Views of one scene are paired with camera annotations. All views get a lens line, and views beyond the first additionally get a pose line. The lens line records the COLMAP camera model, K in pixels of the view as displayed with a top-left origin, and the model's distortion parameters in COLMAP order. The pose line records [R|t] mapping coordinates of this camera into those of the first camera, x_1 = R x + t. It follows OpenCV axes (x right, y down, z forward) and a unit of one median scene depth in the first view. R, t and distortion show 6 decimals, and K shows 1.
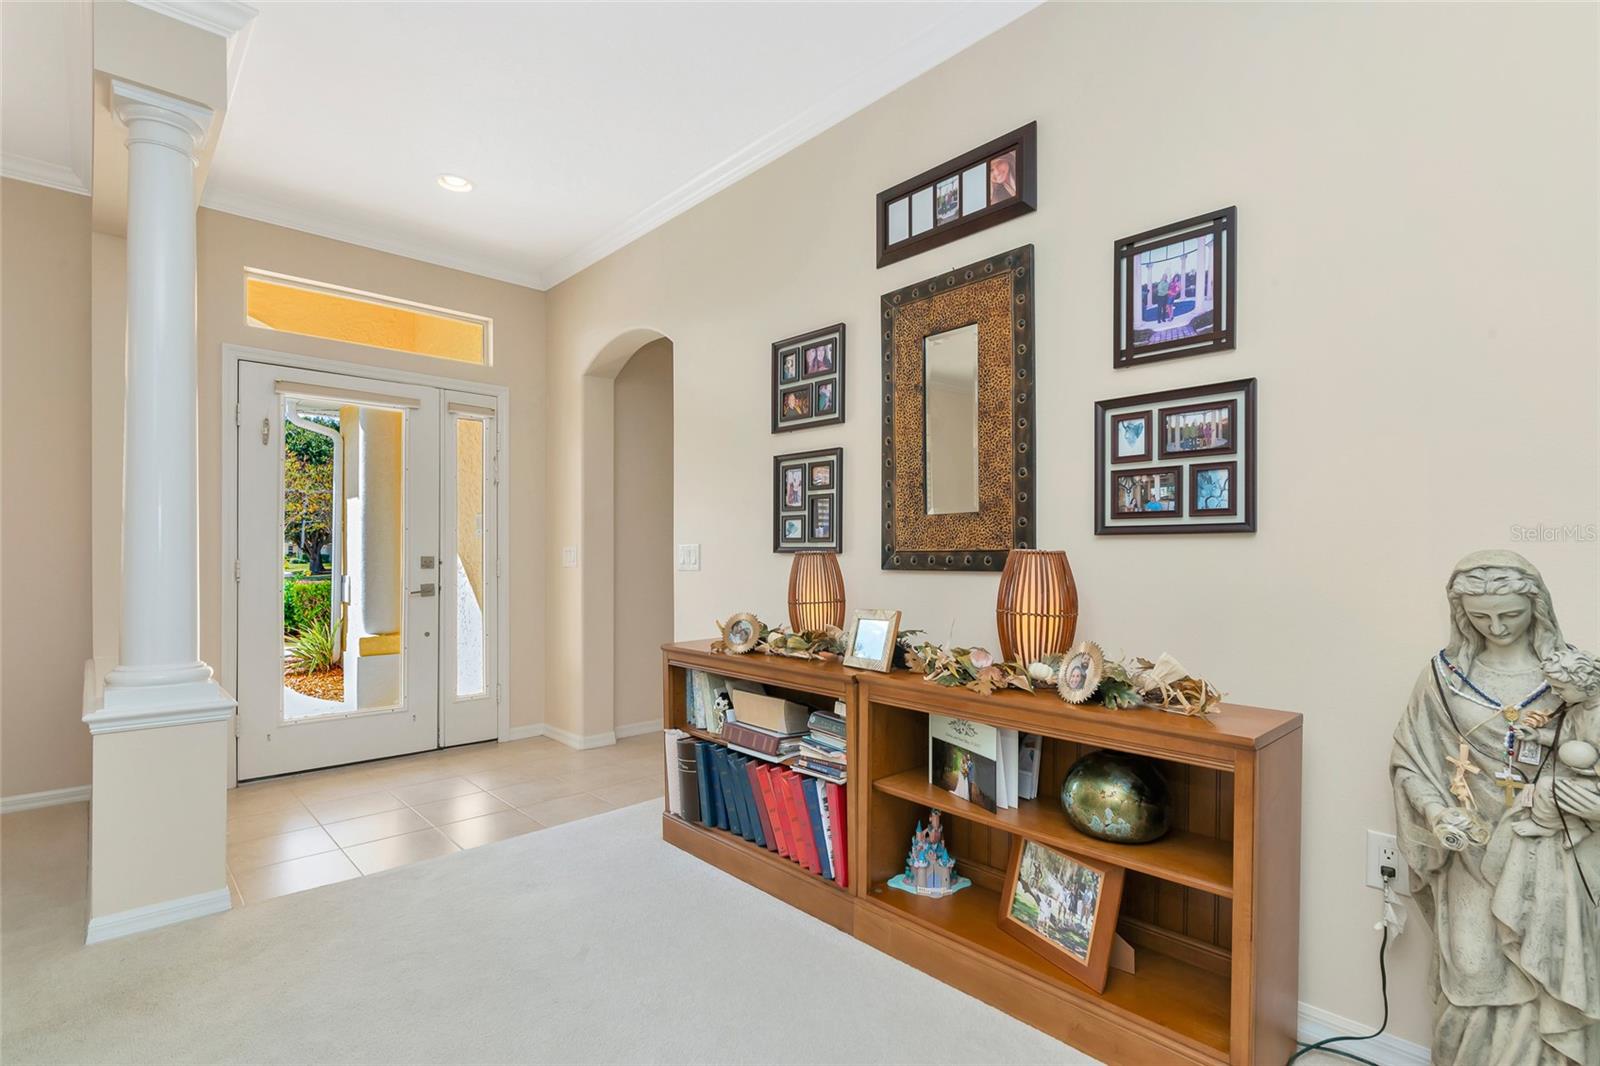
lens RADIAL K [[757.1, 0, 783.2], [0, 757.1, 556.7], [0, 0, 1]] dist [-0.000767, -0.000126]
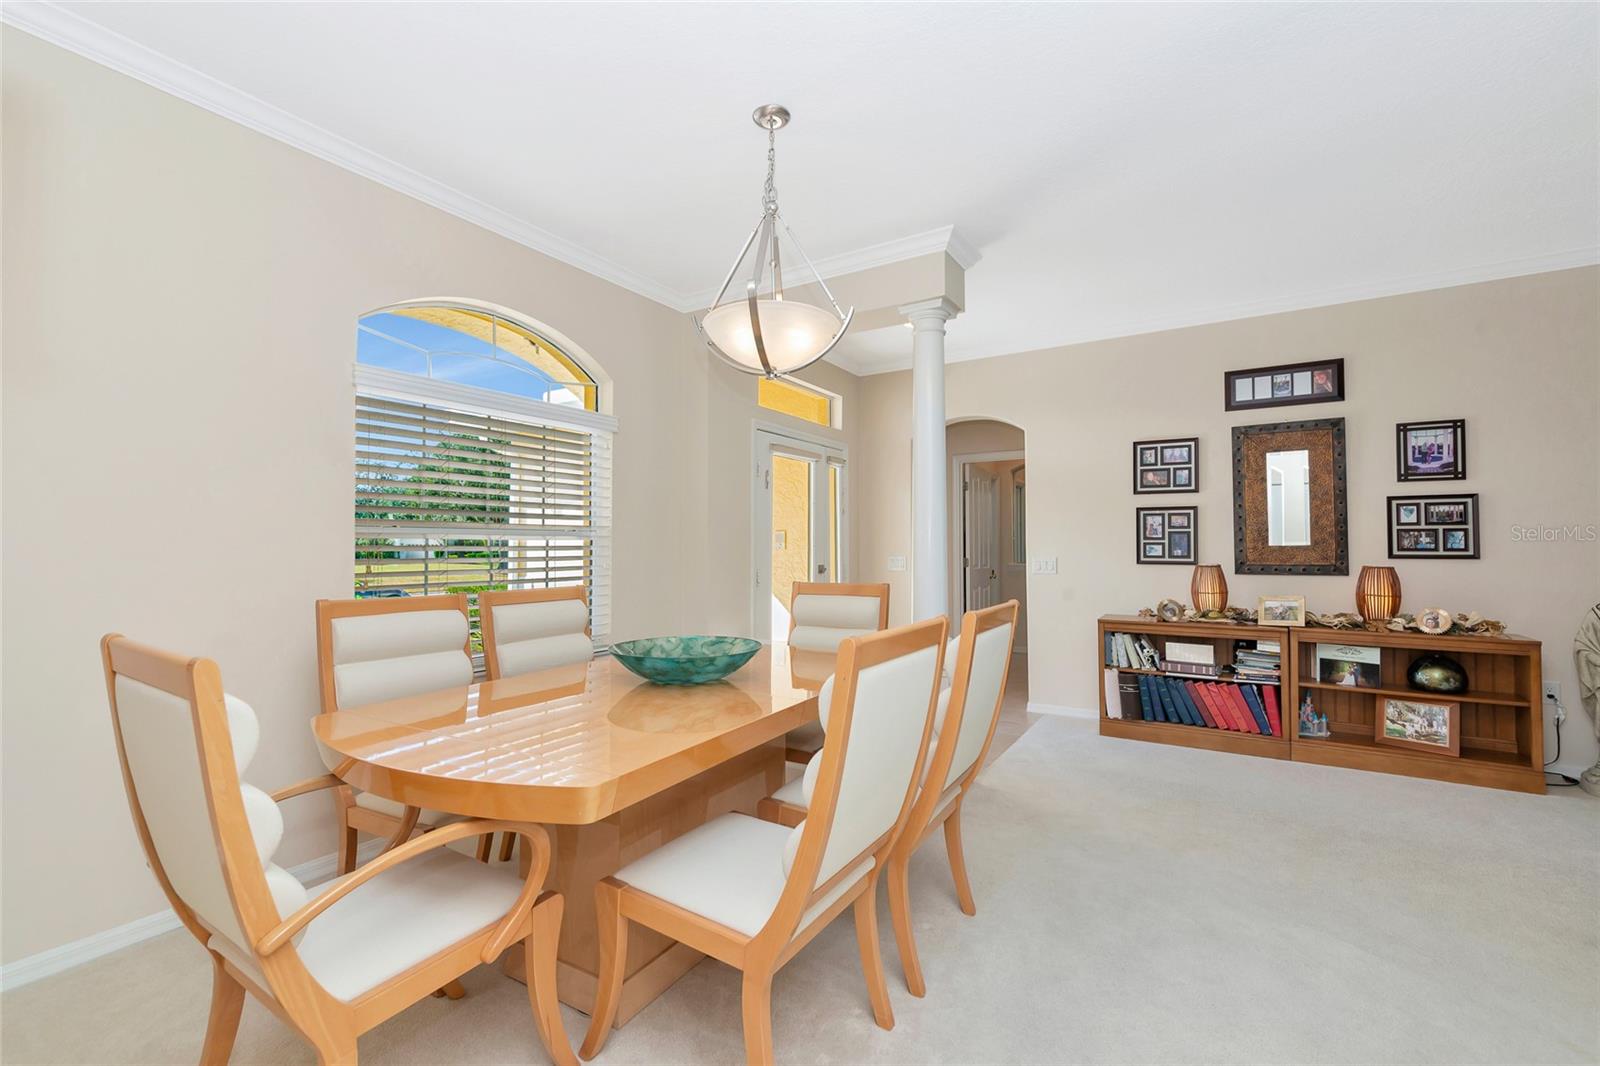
lens RADIAL K [[675.1, 0, 798.4], [0, 675.1, 530.7], [0, 0, 1]] dist [0.000847, 0.000038]
pose [[0.964309, 0.001513, 0.264776, -1.733017], [0.005134, 0.999689, -0.024409, -0.070054], [-0.264730, 0.024897, 0.964001, -0.409789]]
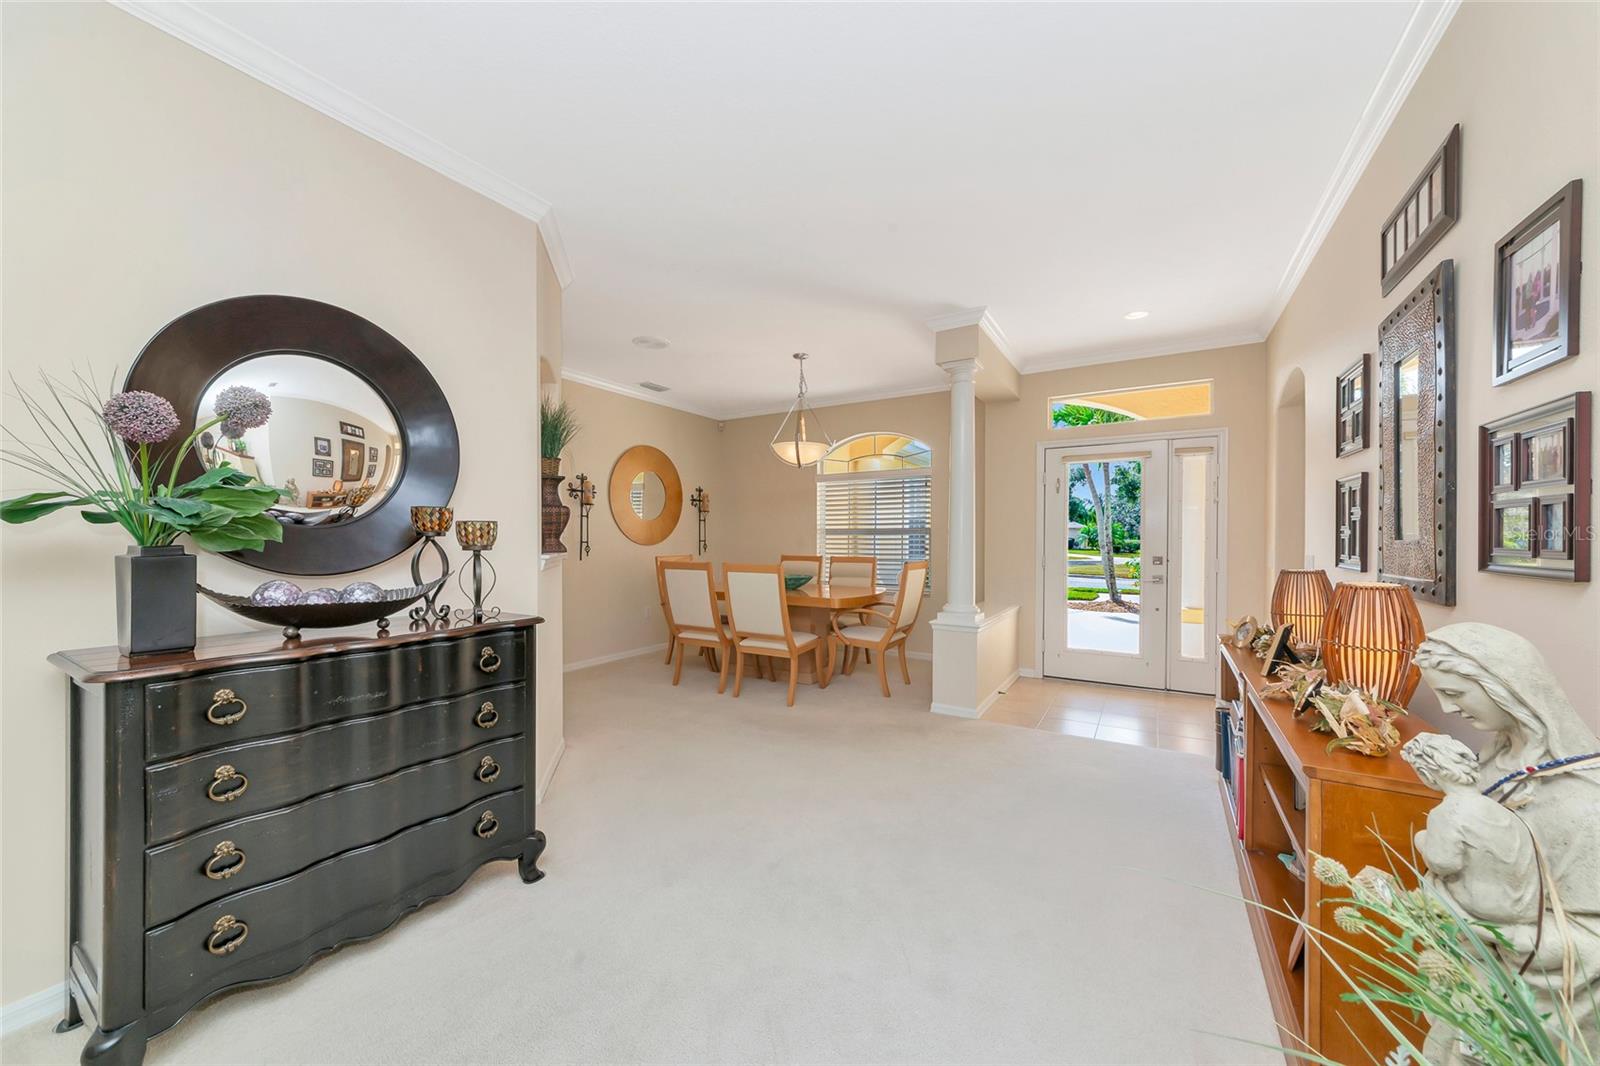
lens RADIAL K [[582.2, 0, 799.3], [0, 582.2, 538.6], [0, 0, 1]] dist [-0.001882, -0.000131]
pose [[0.284049, -0.001191, -0.958809, 0.858657], [0.000093, 0.999999, -0.001215, -0.069532], [0.958810, 0.000256, 0.284049, 0.021971]]
